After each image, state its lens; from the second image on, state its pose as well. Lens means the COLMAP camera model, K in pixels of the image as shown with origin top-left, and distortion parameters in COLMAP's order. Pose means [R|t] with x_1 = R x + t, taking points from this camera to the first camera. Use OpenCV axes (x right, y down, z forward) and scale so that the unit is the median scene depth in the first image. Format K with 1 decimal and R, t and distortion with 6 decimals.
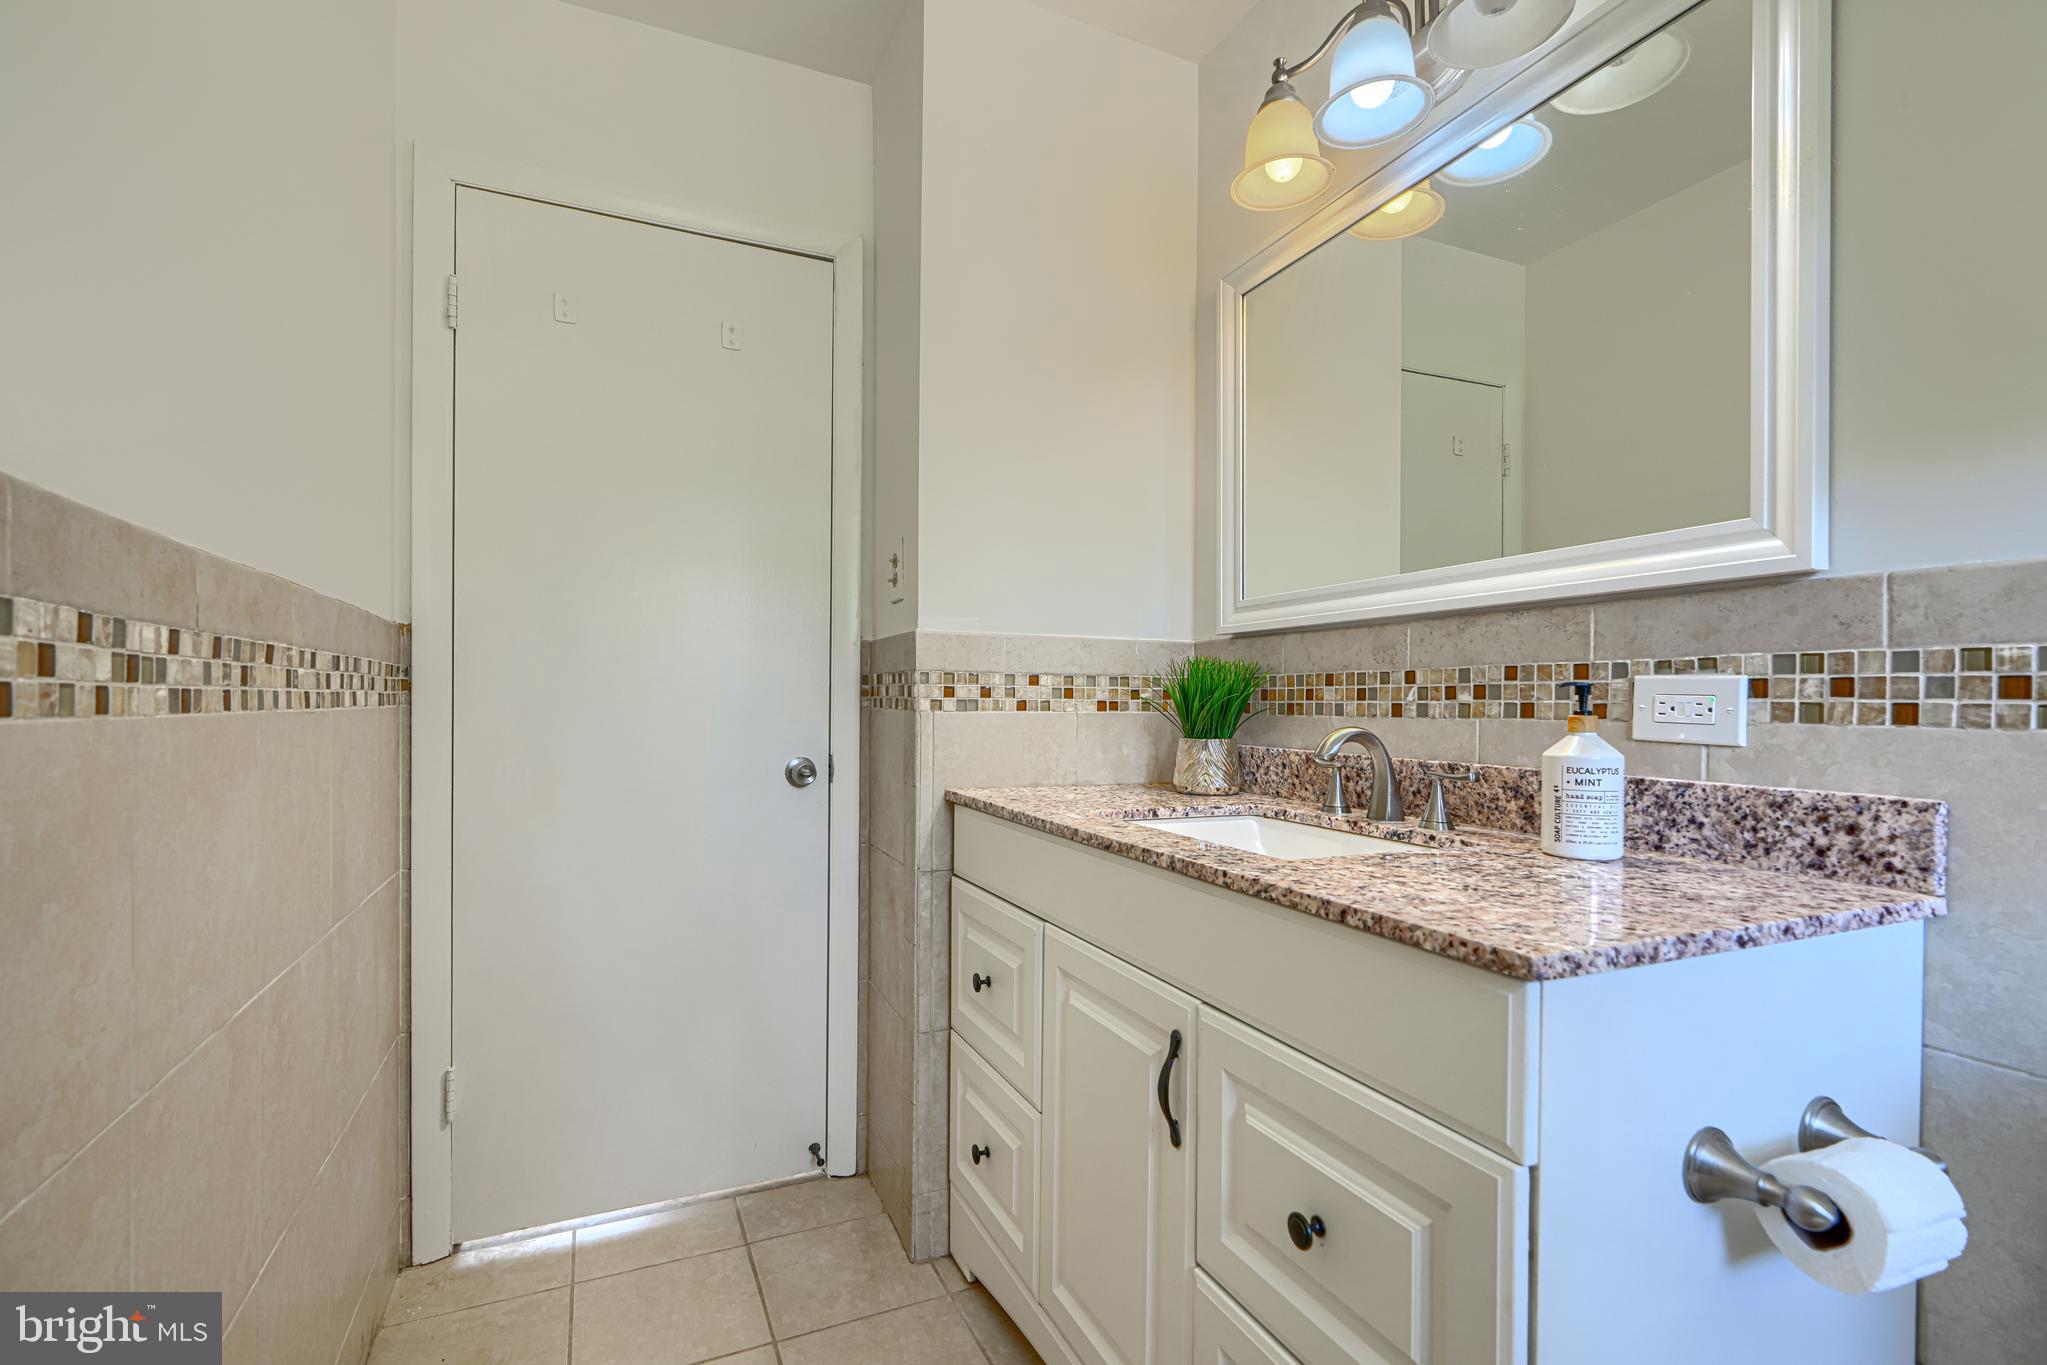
lens RADIAL K [[925.0, 0, 1021.4], [0, 925.0, 705.2], [0, 0, 1]] dist [0.000510, 0.000041]
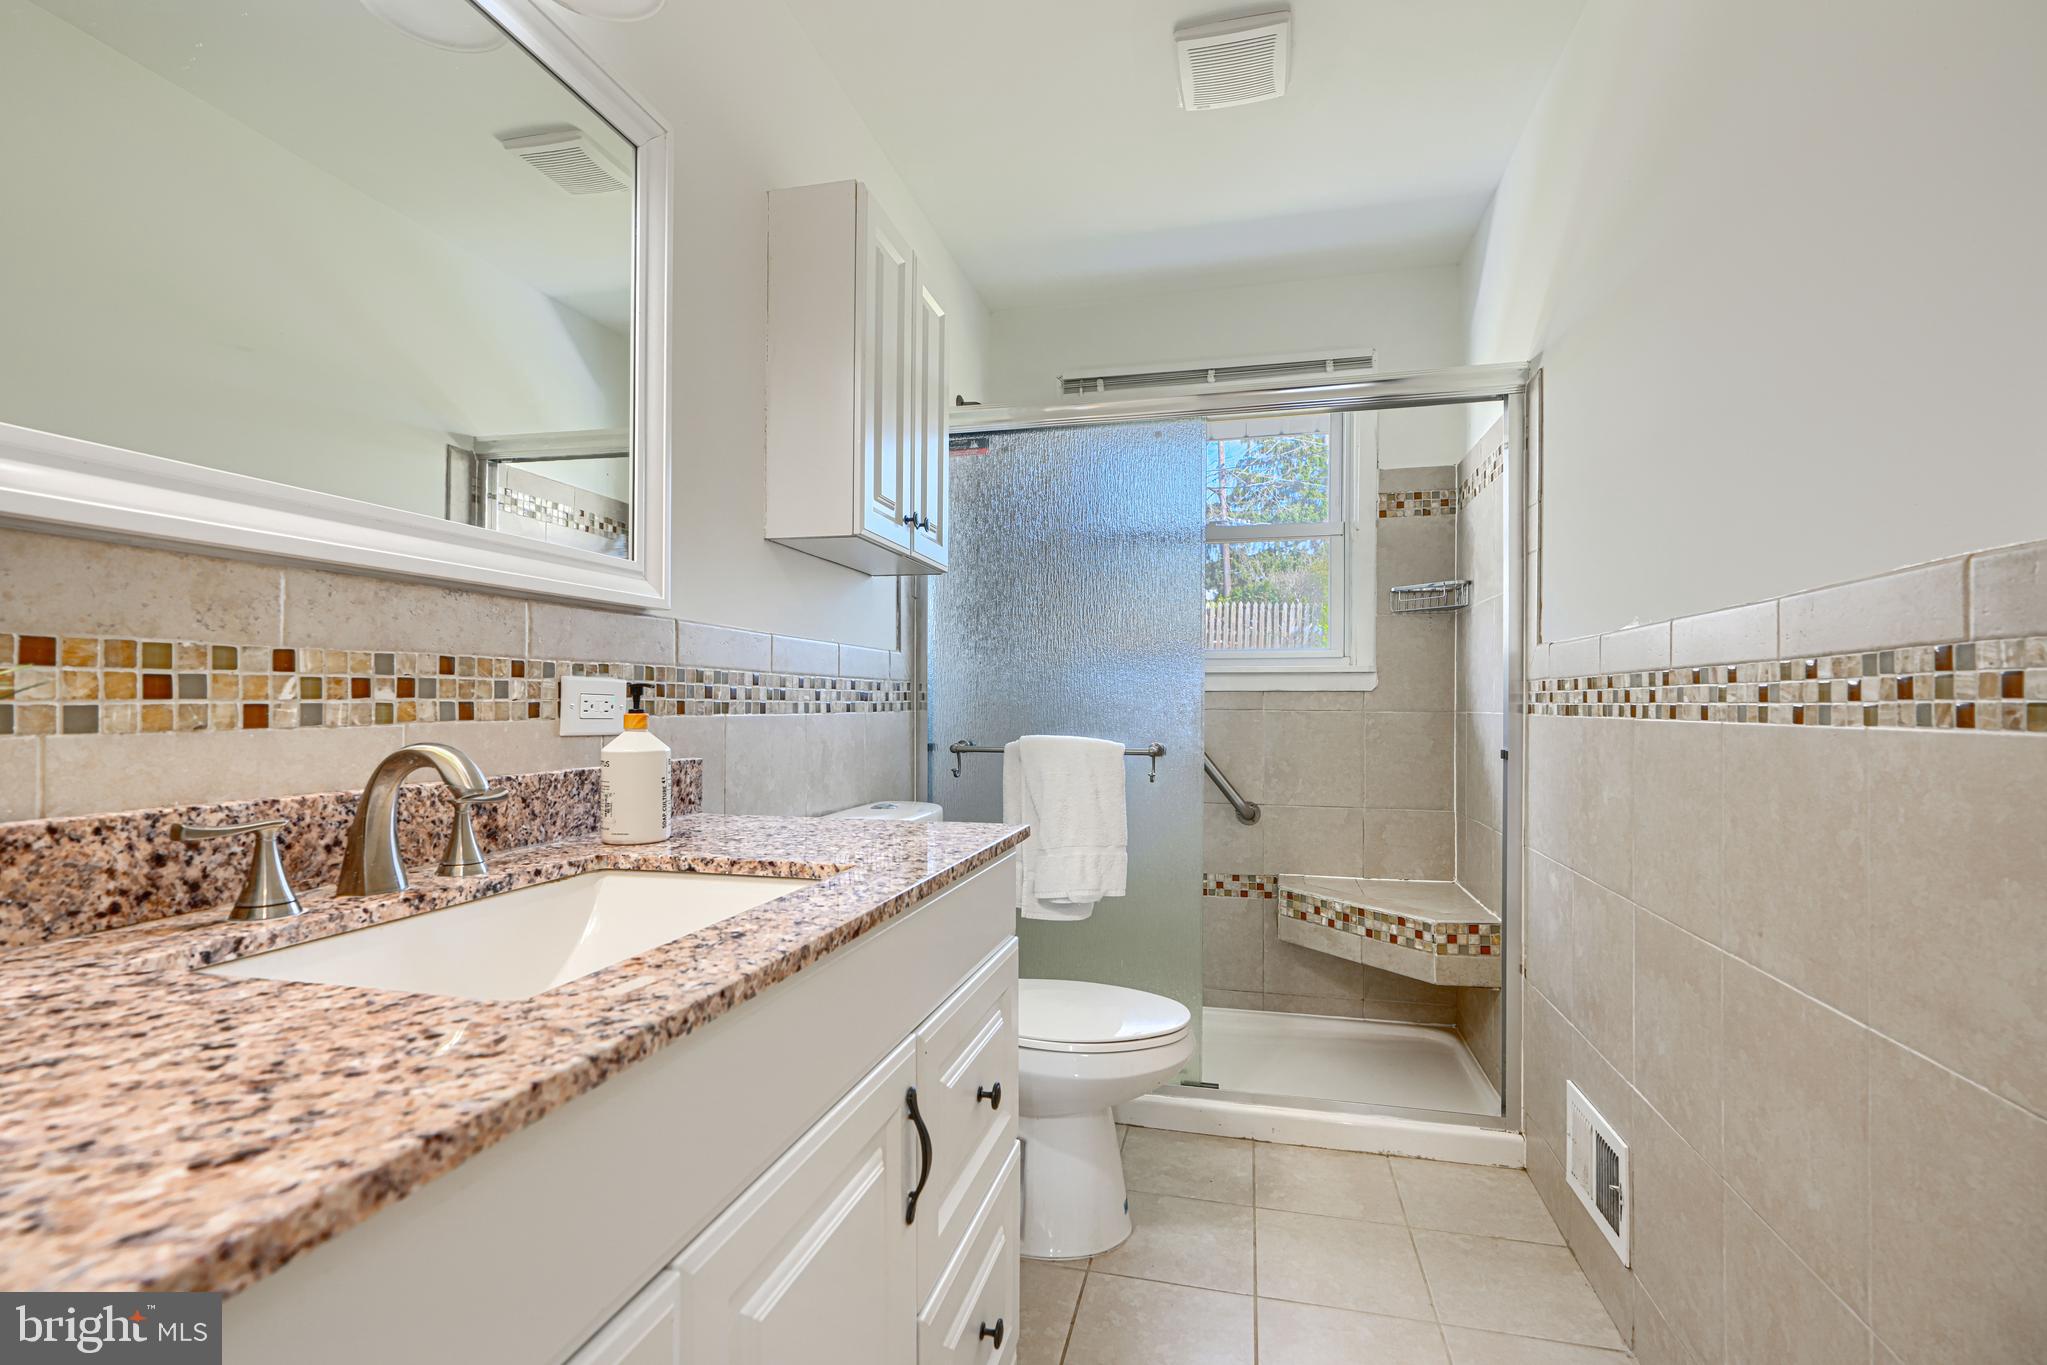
lens RADIAL K [[925.0, 0, 1021.4], [0, 925.0, 705.2], [0, 0, 1]] dist [0.000510, 0.000041]
pose [[-0.786227, -0.012623, 0.617809, -0.360729], [-0.006301, 0.999903, 0.012411, -0.012968], [-0.617906, 0.005865, -0.786230, 1.314209]]
